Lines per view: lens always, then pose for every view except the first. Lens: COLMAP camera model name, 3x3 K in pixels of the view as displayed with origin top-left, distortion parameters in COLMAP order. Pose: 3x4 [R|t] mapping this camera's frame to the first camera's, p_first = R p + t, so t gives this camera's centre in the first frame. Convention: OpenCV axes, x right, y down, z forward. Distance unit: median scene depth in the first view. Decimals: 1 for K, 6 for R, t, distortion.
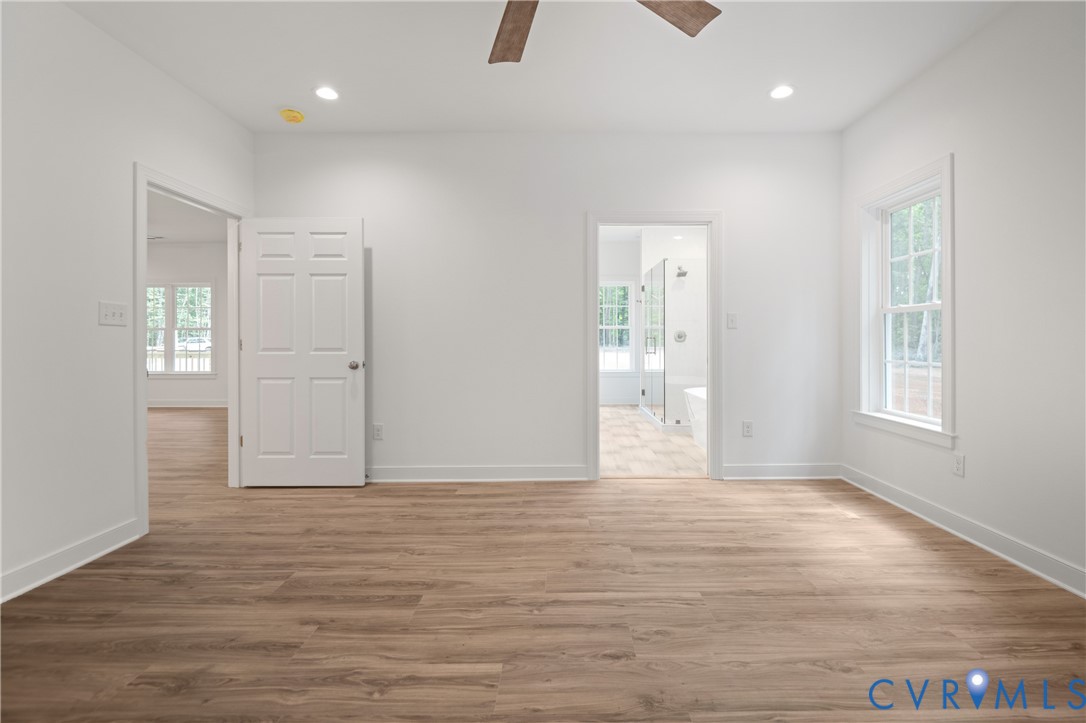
lens RADIAL K [[504.0, 0, 559.6], [0, 504.0, 337.7], [0, 0, 1]] dist [0.005016, -0.009617]
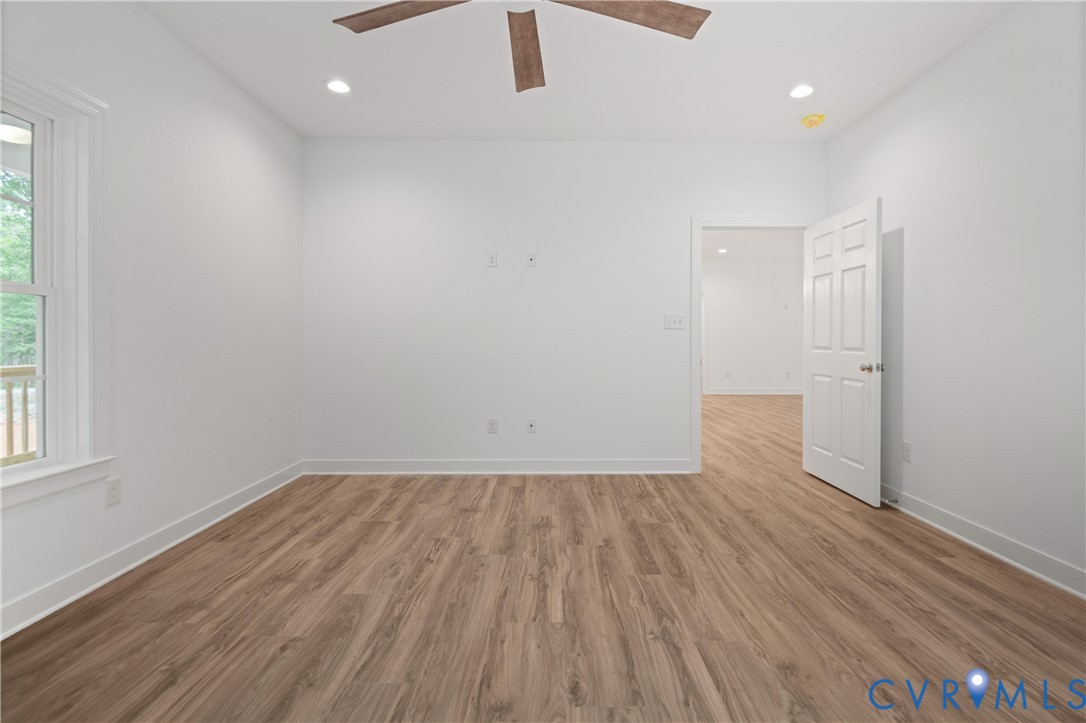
lens RADIAL K [[504.0, 0, 559.6], [0, 504.0, 337.7], [0, 0, 1]] dist [0.005016, -0.009617]
pose [[0.016349, 0.000847, -0.999866, 0.732821], [0.002302, 0.999997, 0.000885, 0.000833], [0.999864, -0.002317, 0.016347, 0.696419]]
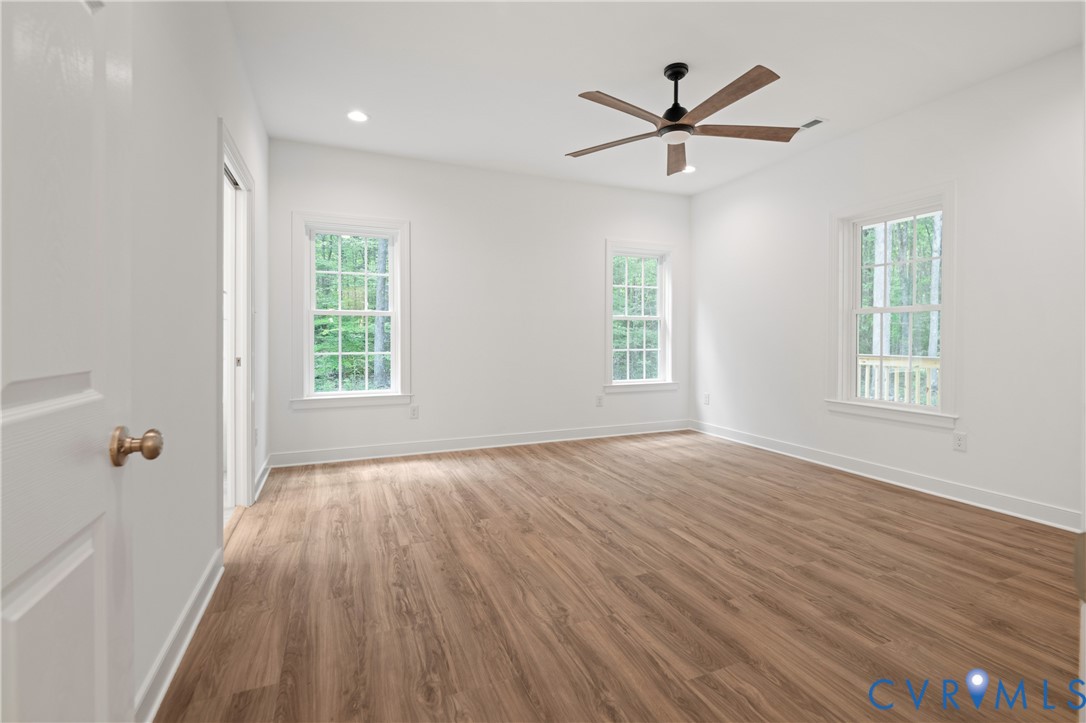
lens RADIAL K [[504.0, 0, 559.6], [0, 504.0, 337.7], [0, 0, 1]] dist [0.005016, -0.009617]
pose [[-0.403985, 0.000533, 0.914765, -1.068386], [-0.001492, 0.999998, -0.001241, 0.010940], [-0.914764, -0.001866, -0.403984, 1.430341]]
